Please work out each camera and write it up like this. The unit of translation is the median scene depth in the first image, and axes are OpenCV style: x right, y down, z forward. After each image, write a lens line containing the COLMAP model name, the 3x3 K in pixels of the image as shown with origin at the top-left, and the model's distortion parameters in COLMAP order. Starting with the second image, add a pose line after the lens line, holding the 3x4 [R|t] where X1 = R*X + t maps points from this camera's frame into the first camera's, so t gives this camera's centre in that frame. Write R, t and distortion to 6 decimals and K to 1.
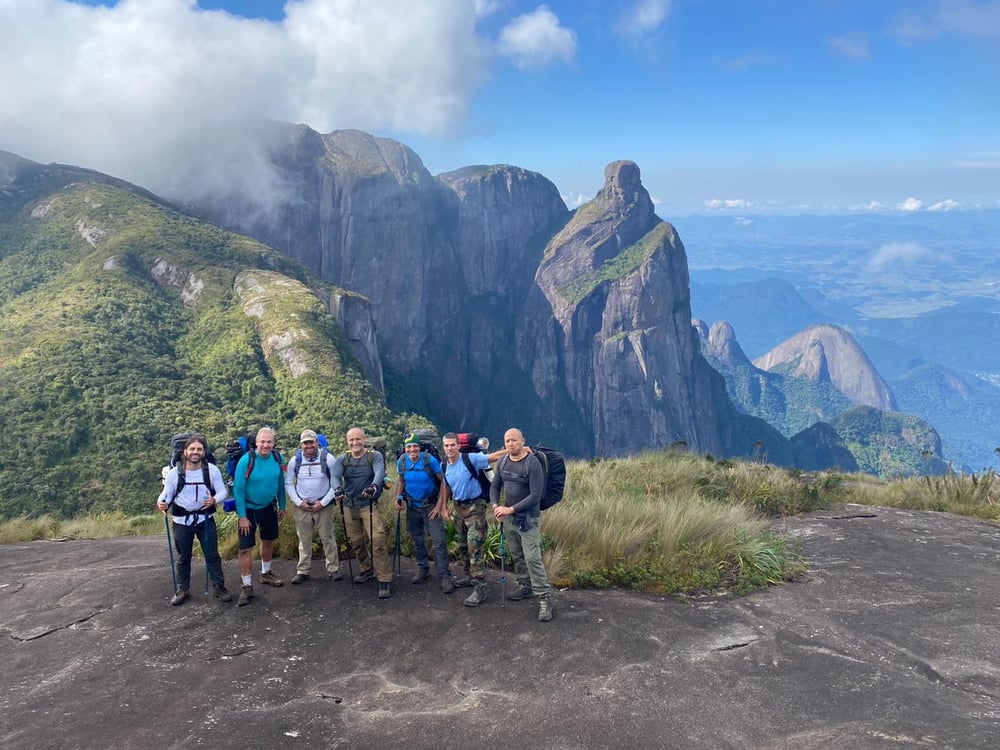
lens RADIAL K [[775.7, 0, 500.0], [0, 775.7, 375.0], [0, 0, 1]] dist [0.195907, -0.398889]
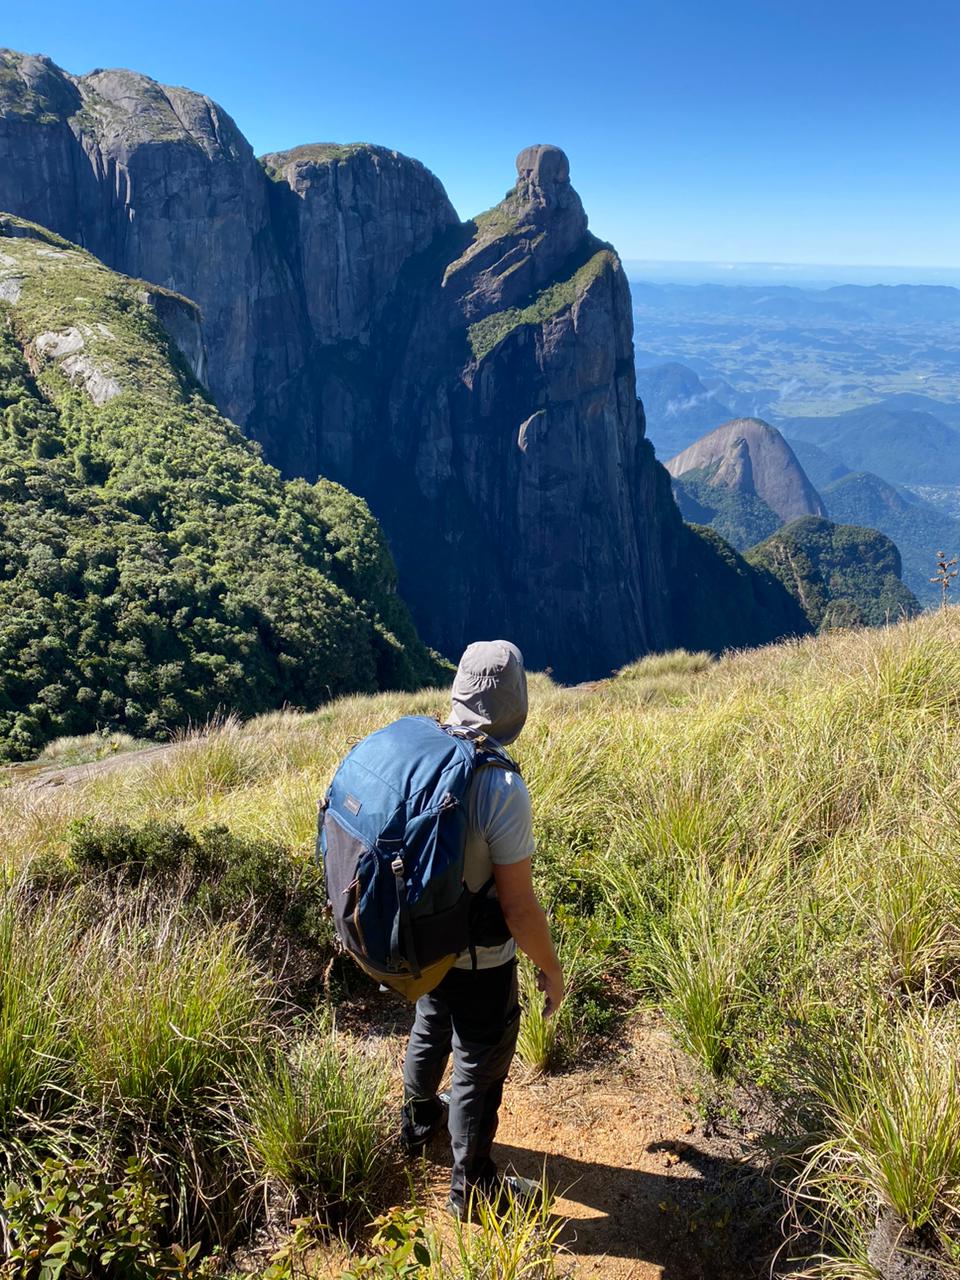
lens RADIAL K [[970.1, 0, 480.0], [0, 970.1, 640.0], [0, 0, 1]] dist [0.002848, 0.002570]
pose [[0.983527, -0.027244, 0.178695, -0.058967], [0.001765, 0.989977, 0.141219, 0.031161], [-0.180751, -0.138577, 0.973717, 0.132648]]
